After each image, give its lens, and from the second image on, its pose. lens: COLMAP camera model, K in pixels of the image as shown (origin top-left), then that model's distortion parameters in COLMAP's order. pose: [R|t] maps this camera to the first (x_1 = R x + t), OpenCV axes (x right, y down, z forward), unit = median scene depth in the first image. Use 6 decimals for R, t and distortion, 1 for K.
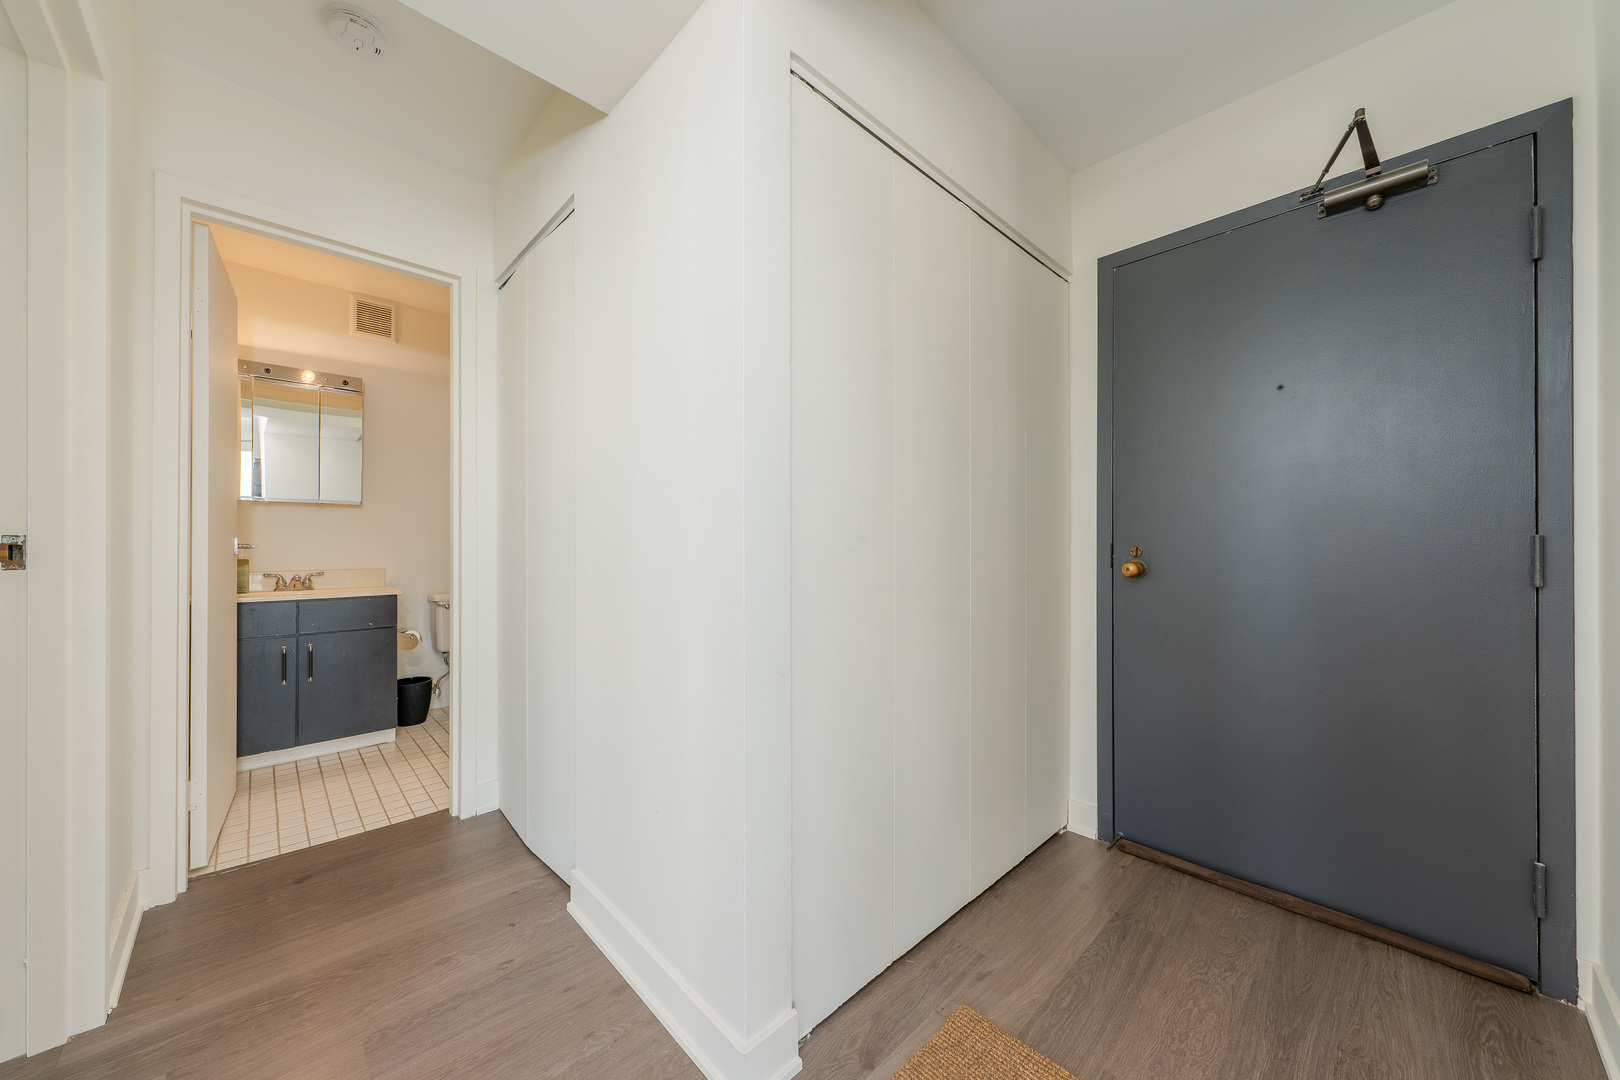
lens RADIAL K [[578.8, 0, 816.8], [0, 578.8, 540.4], [0, 0, 1]] dist [-0.000305, -0.000061]
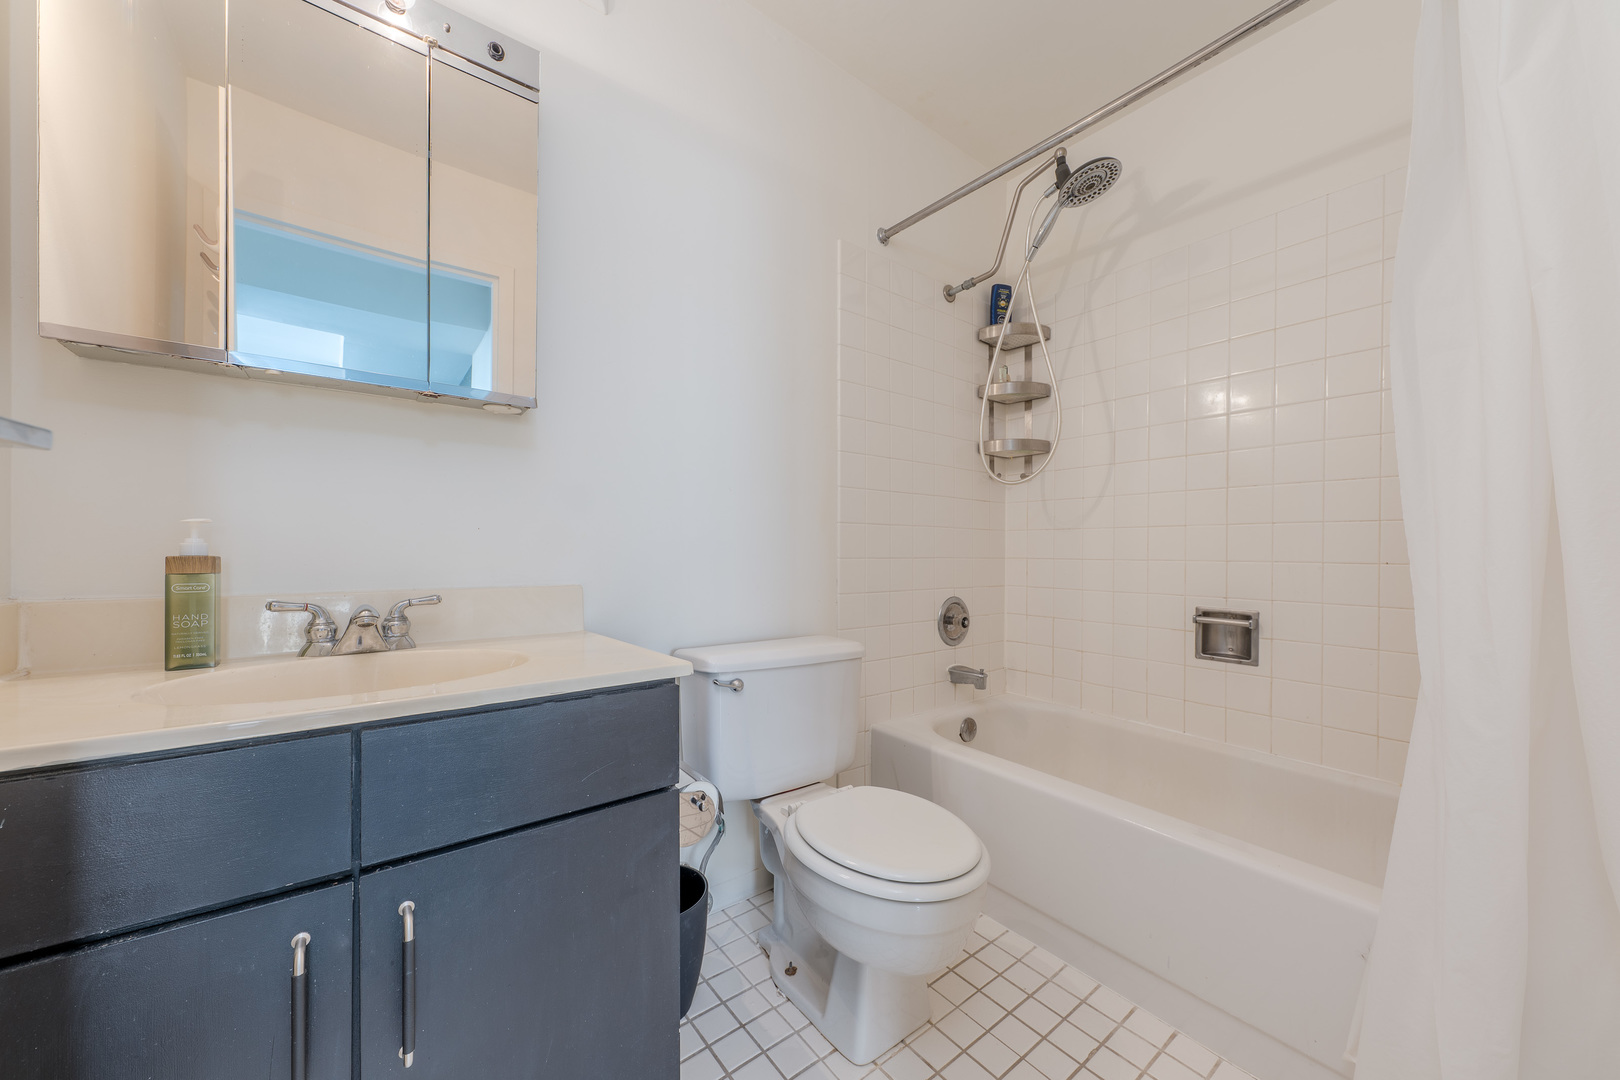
lens RADIAL K [[578.8, 0, 802.7], [0, 578.8, 555.1], [0, 0, 1]] dist [-0.000305, -0.000061]
pose [[0.993309, 0.002128, -0.115465, -0.621649], [-0.001569, 0.999987, 0.004930, 0.030629], [0.115474, -0.004716, 0.993299, 0.709492]]
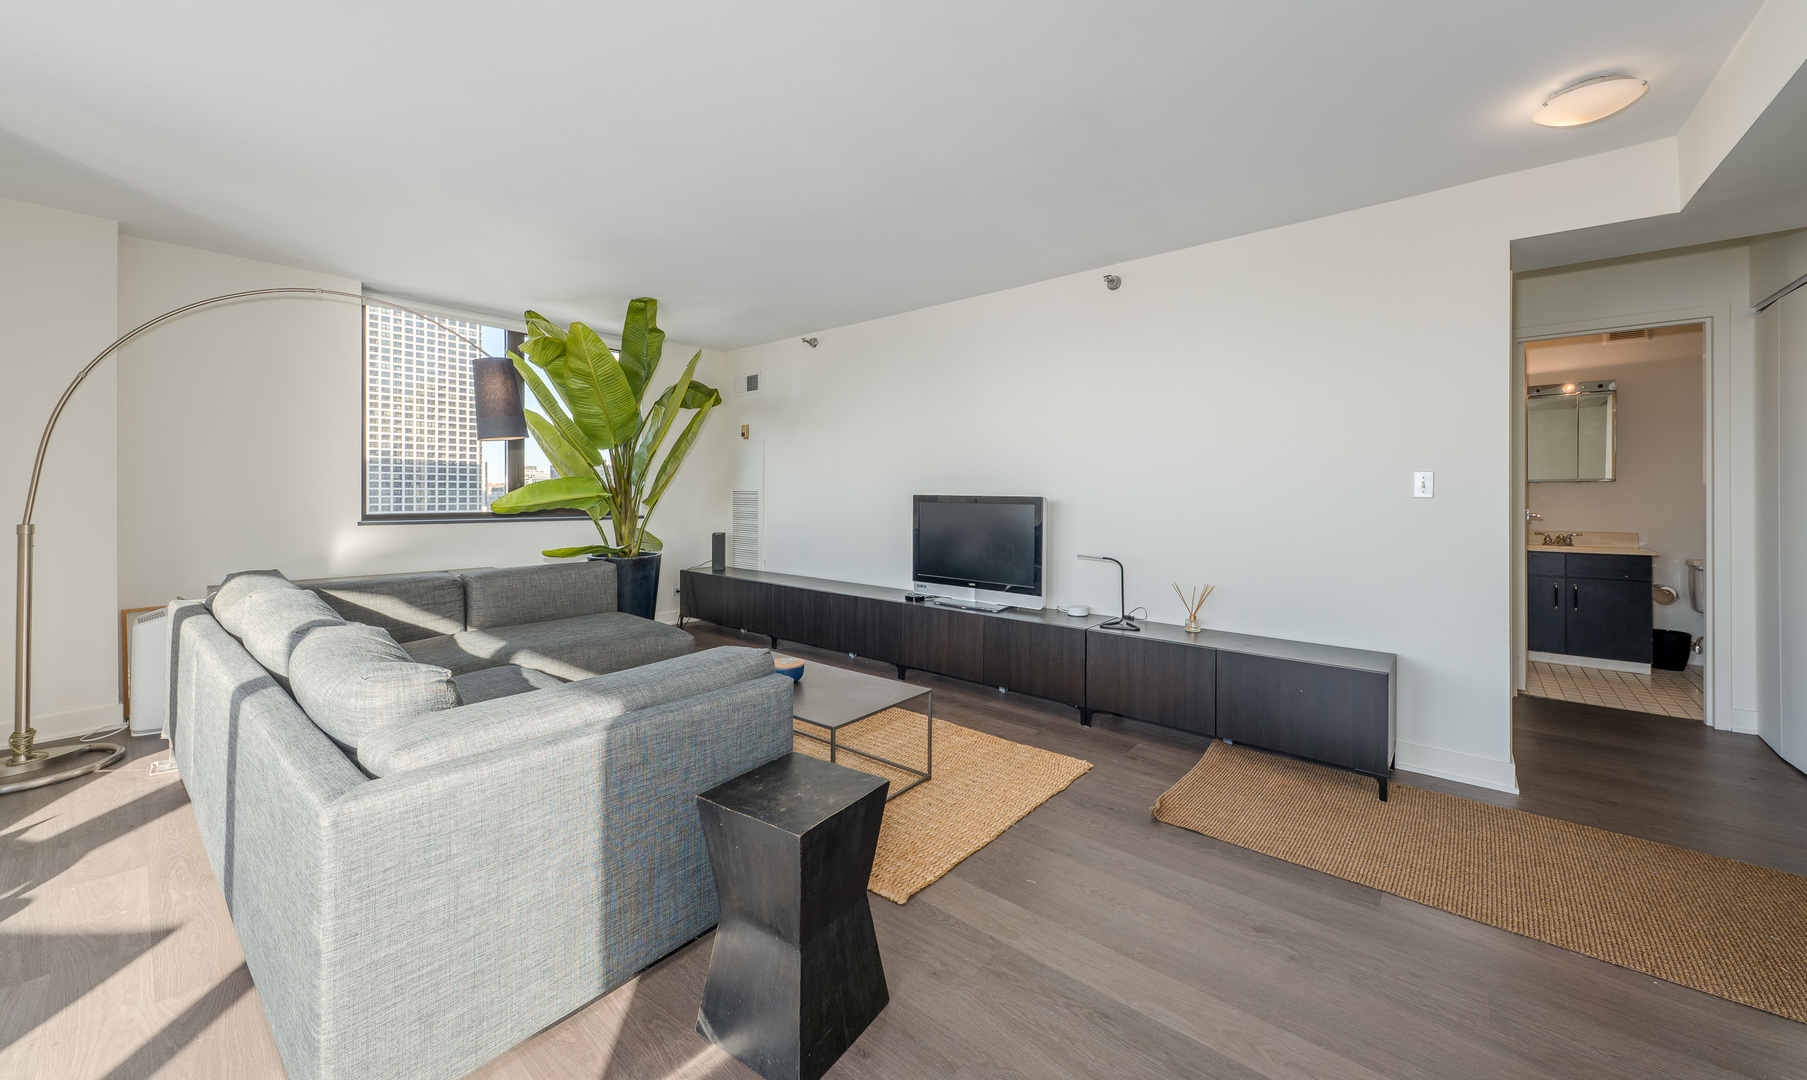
lens RADIAL K [[662.3, 0, 870.7], [0, 662.3, 491.4], [0, 0, 1]] dist [-0.000875, -0.000118]
pose [[0.080822, -0.000916, -0.996728, 0.534558], [0.004749, 0.999989, -0.000534, -0.049405], [0.996717, -0.004691, 0.080826, -0.758861]]
